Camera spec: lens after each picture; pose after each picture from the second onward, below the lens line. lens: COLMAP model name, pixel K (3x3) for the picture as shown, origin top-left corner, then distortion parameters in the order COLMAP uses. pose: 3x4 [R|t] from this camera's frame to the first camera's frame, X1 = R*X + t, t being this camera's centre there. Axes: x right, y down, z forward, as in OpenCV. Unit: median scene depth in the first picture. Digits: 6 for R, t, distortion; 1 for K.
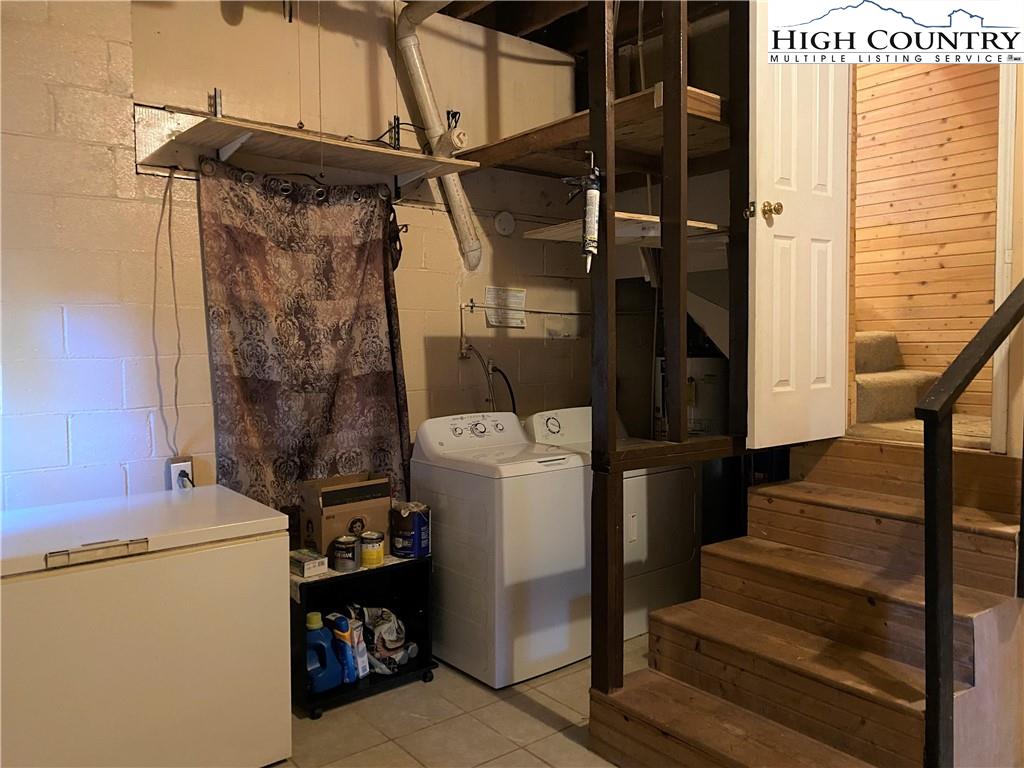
lens RADIAL K [[767.6, 0, 513.2], [0, 767.6, 372.7], [0, 0, 1]] dist [0.120195, -0.132615]
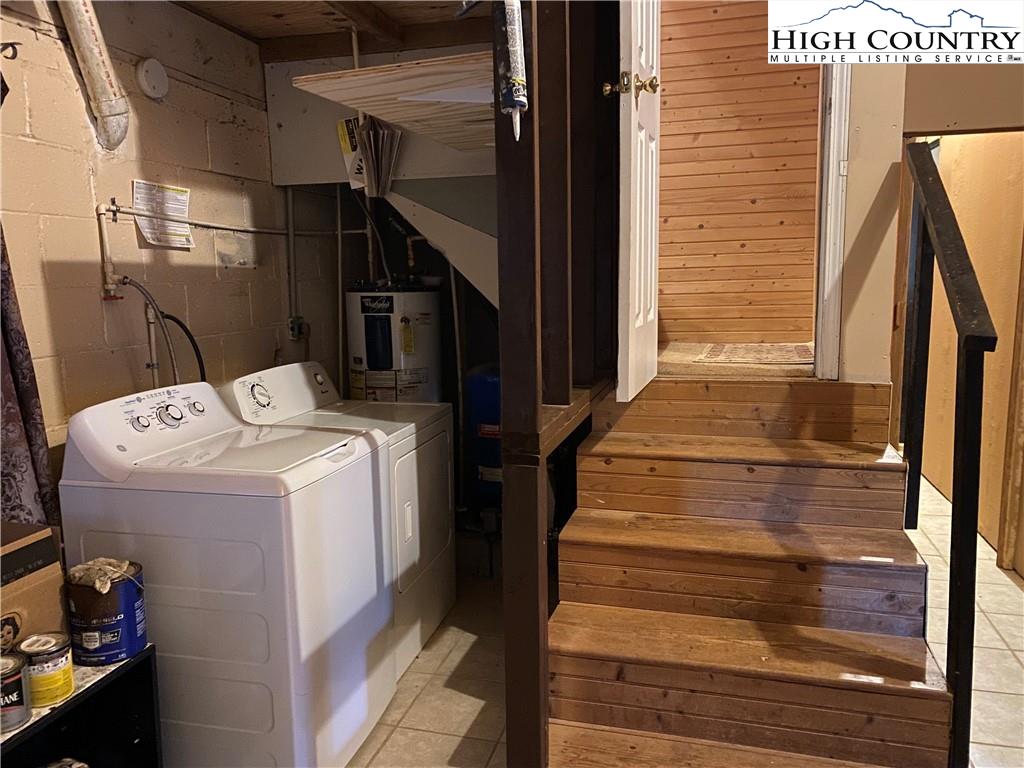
lens RADIAL K [[784.7, 0, 512.0], [0, 784.7, 384.0], [0, 0, 1]] dist [0.064608, -0.072065]
pose [[0.812992, -0.091331, 0.575068, -0.208841], [0.039153, 0.993961, 0.102507, -0.004891], [-0.580957, -0.060822, 0.811659, 0.379122]]
